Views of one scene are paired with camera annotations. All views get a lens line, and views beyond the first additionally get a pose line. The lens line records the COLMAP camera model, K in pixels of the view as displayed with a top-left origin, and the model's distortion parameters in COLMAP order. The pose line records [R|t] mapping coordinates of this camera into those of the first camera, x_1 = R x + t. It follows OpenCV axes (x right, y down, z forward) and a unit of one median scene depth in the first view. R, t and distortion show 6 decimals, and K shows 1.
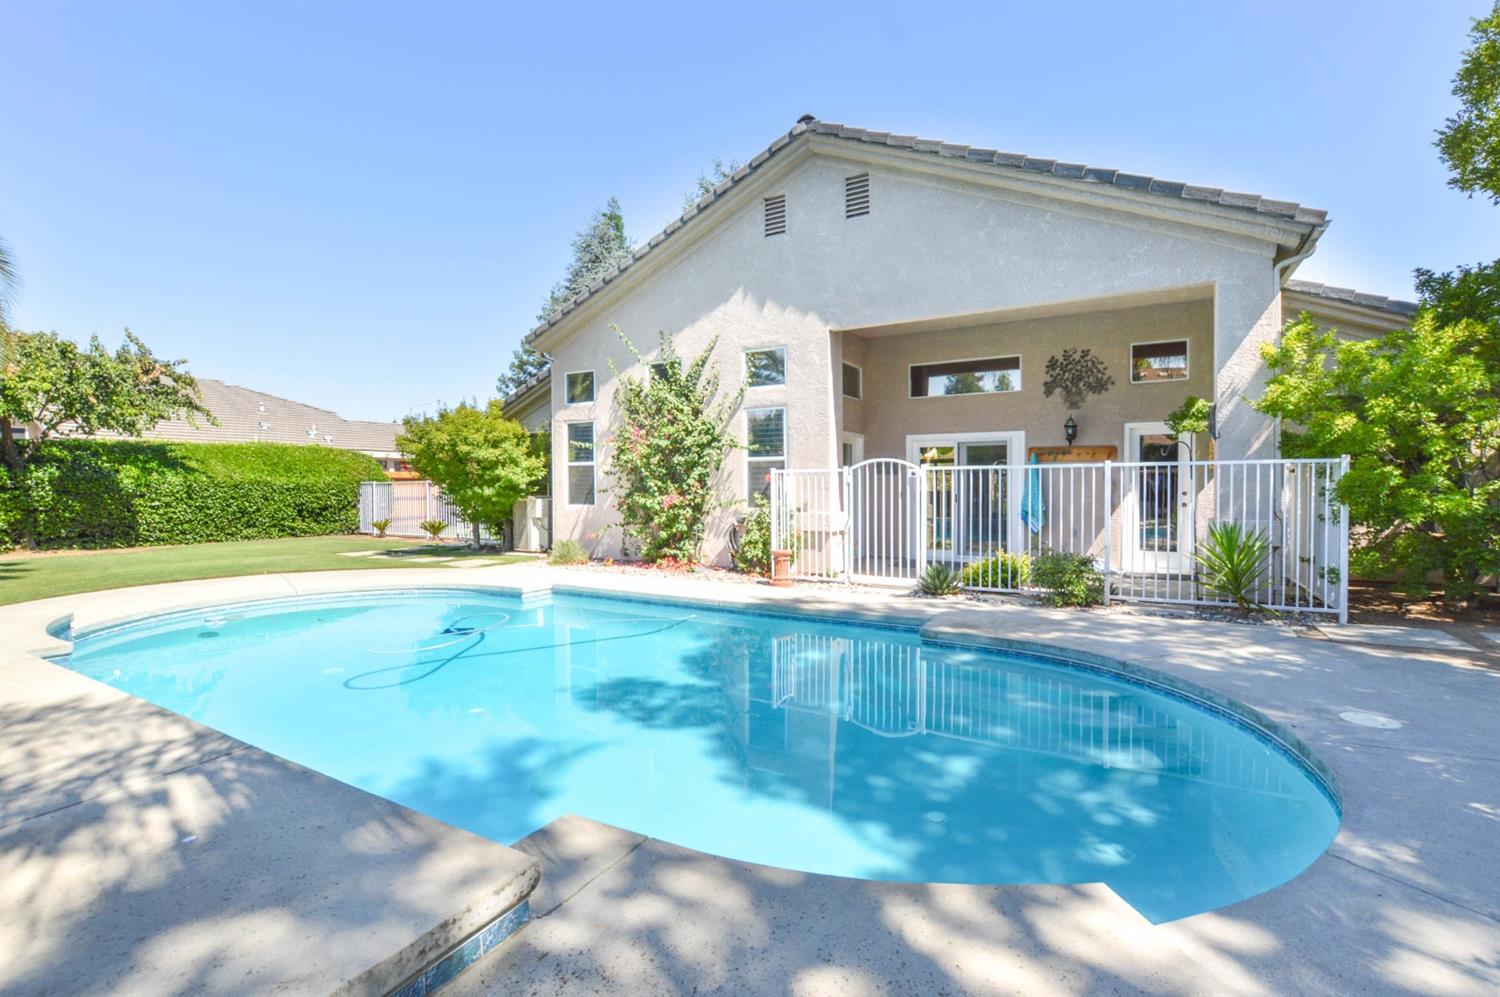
lens RADIAL K [[678.3, 0, 742.7], [0, 678.3, 500.0], [0, 0, 1]] dist [-0.013828, 0.002369]
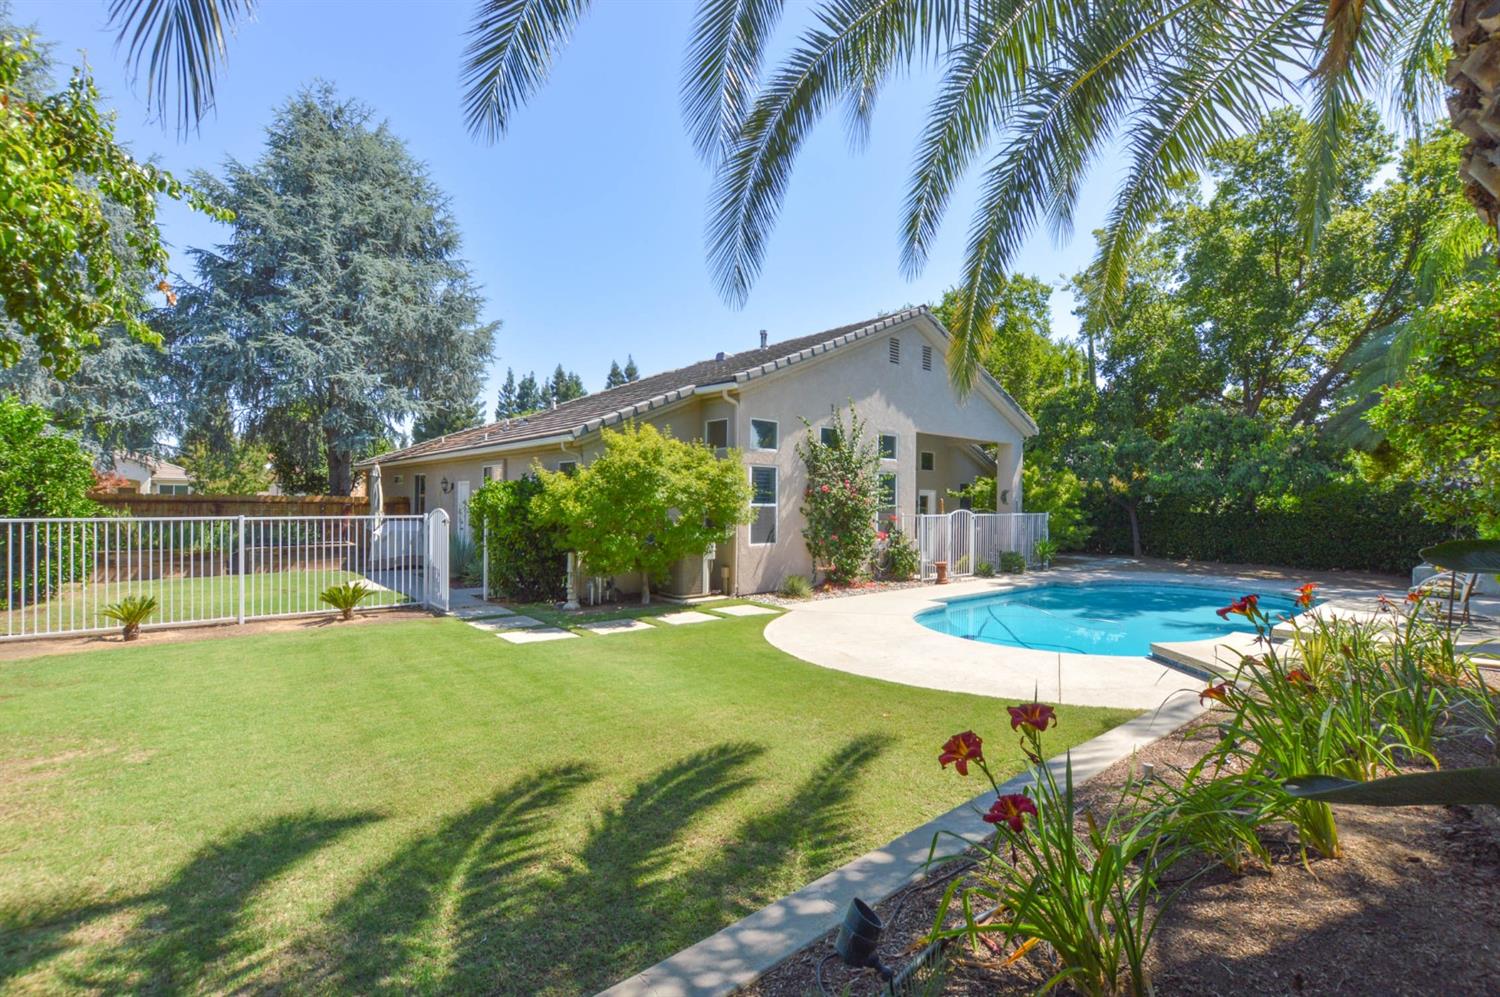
lens RADIAL K [[678.3, 0, 772.0], [0, 678.3, 500.8], [0, 0, 1]] dist [-0.013828, 0.002369]
pose [[0.305070, 0.010157, 0.952276, -1.248634], [0.008811, 0.999870, -0.013487, -0.045450], [-0.952289, 0.012504, 0.304941, 0.653634]]
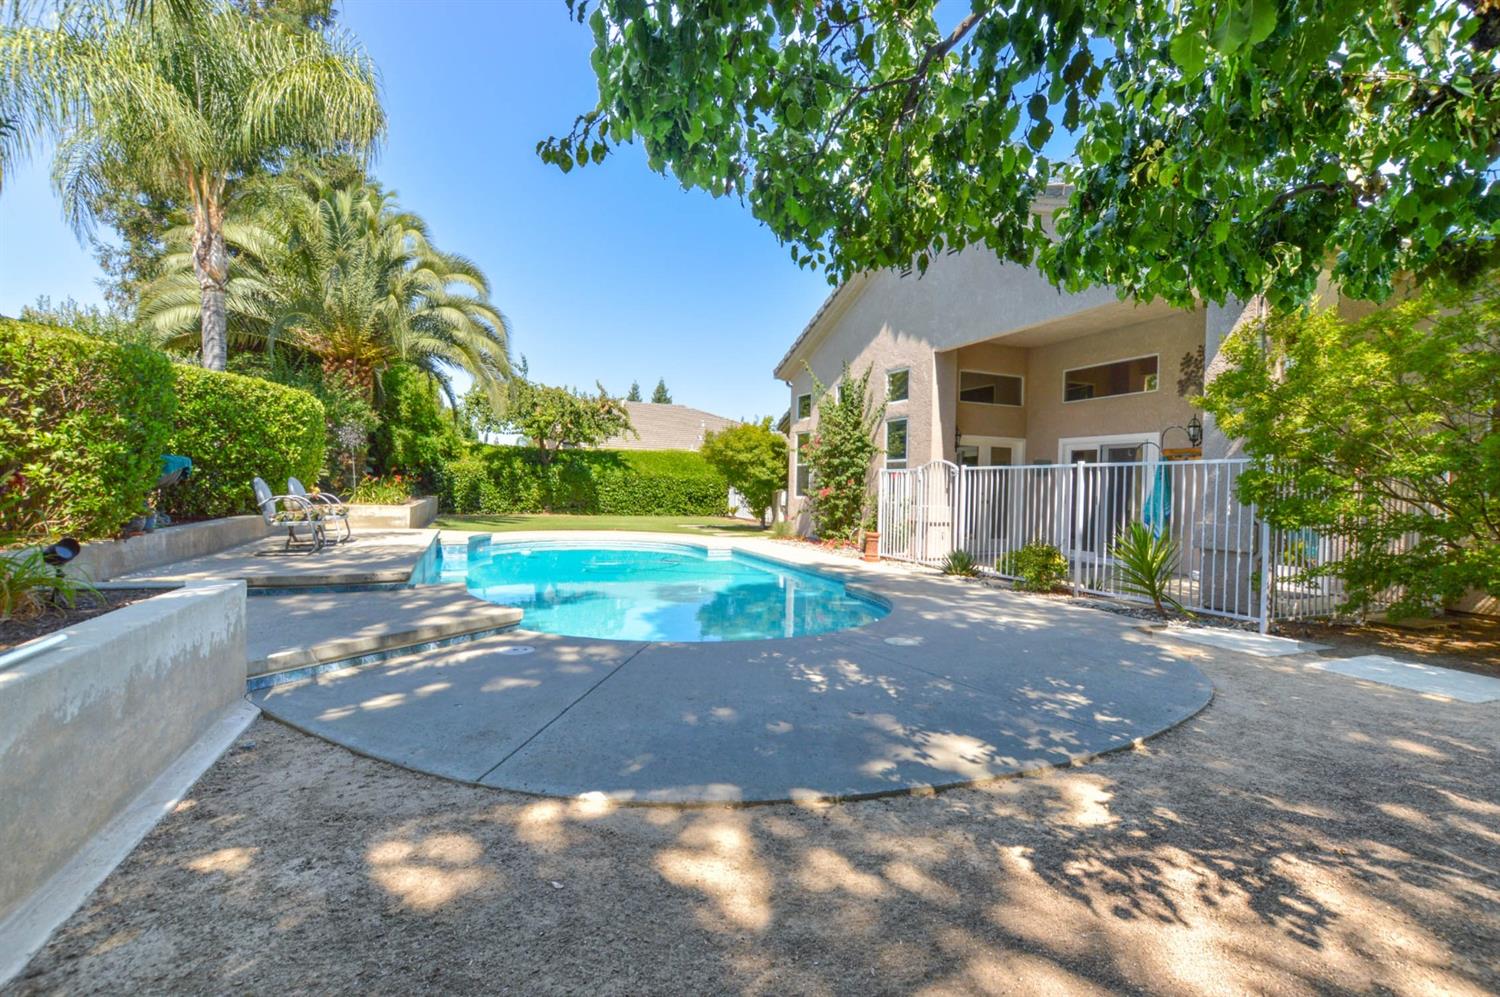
lens RADIAL K [[678.3, 0, 754.0], [0, 678.3, 503.5], [0, 0, 1]] dist [-0.013828, 0.002369]
pose [[0.801357, 0.039399, -0.596887, 0.465370], [-0.041479, 0.999087, 0.010259, 0.011901], [0.596746, 0.016537, 0.802259, -0.103031]]
